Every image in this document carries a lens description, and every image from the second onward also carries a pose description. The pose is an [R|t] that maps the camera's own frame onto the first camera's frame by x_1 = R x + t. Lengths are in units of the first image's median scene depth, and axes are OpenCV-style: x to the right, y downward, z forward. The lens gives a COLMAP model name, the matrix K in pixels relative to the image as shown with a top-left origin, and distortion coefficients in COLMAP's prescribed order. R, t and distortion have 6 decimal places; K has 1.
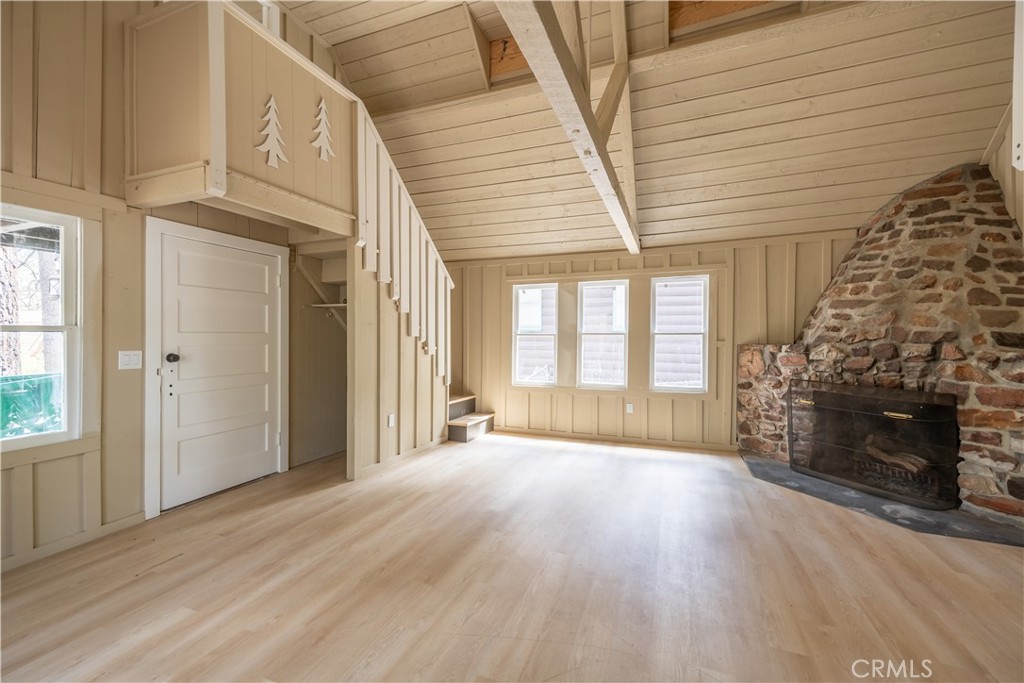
lens RADIAL K [[405.9, 0, 491.4], [0, 405.9, 339.0], [0, 0, 1]] dist [0.008101, -0.000365]
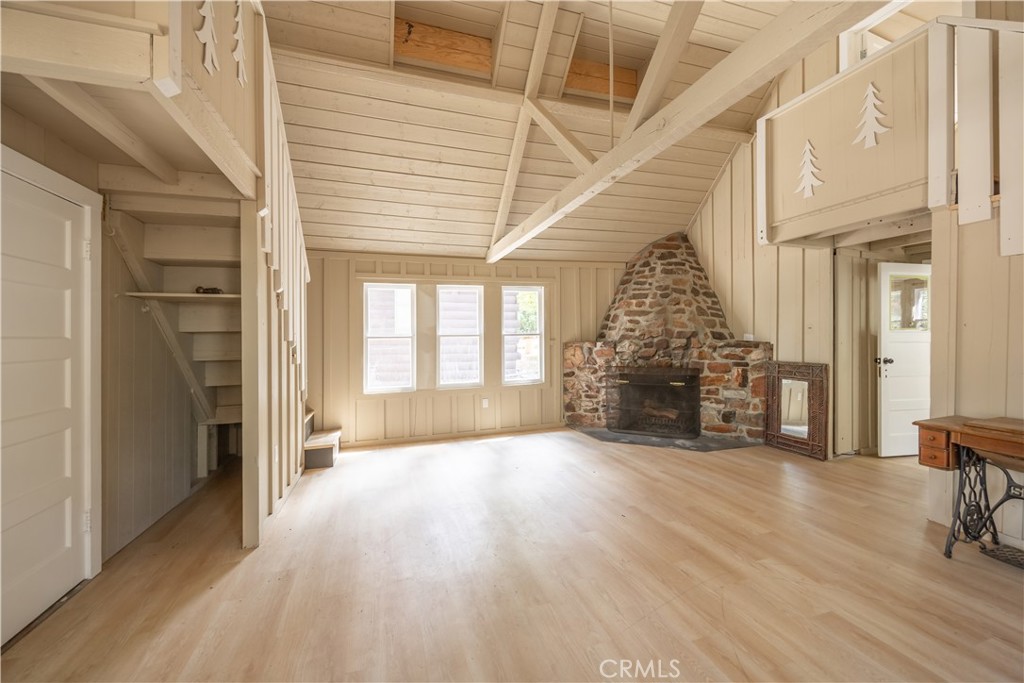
lens RADIAL K [[406.3, 0, 481.3], [0, 406.3, 337.1], [0, 0, 1]] dist [-0.000592, -0.000091]
pose [[0.775162, -0.011877, 0.631651, -0.504341], [0.020697, 0.999764, -0.006600, -0.000825], [-0.631423, 0.018190, 0.775225, 0.214574]]
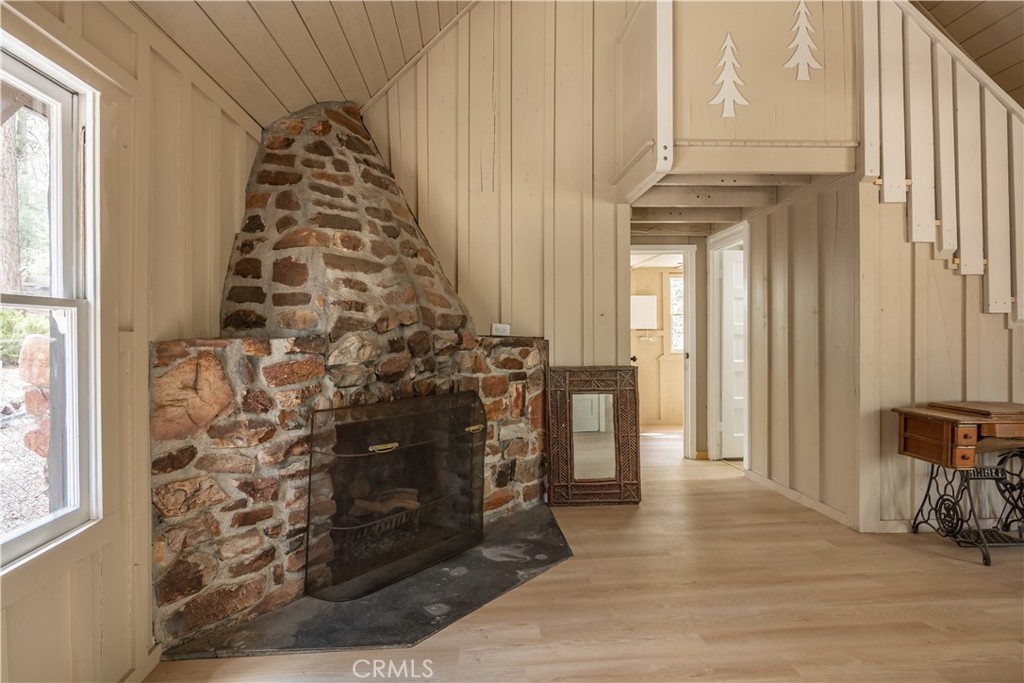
lens RADIAL K [[552.4, 0, 491.8], [0, 552.4, 334.2], [0, 0, 1]] dist [-0.008936, -0.000058]
pose [[-0.469813, 0.005107, 0.882751, 0.099233], [0.019419, 0.999801, 0.004550, 0.013673], [-0.882553, 0.019280, -0.469818, 1.210846]]
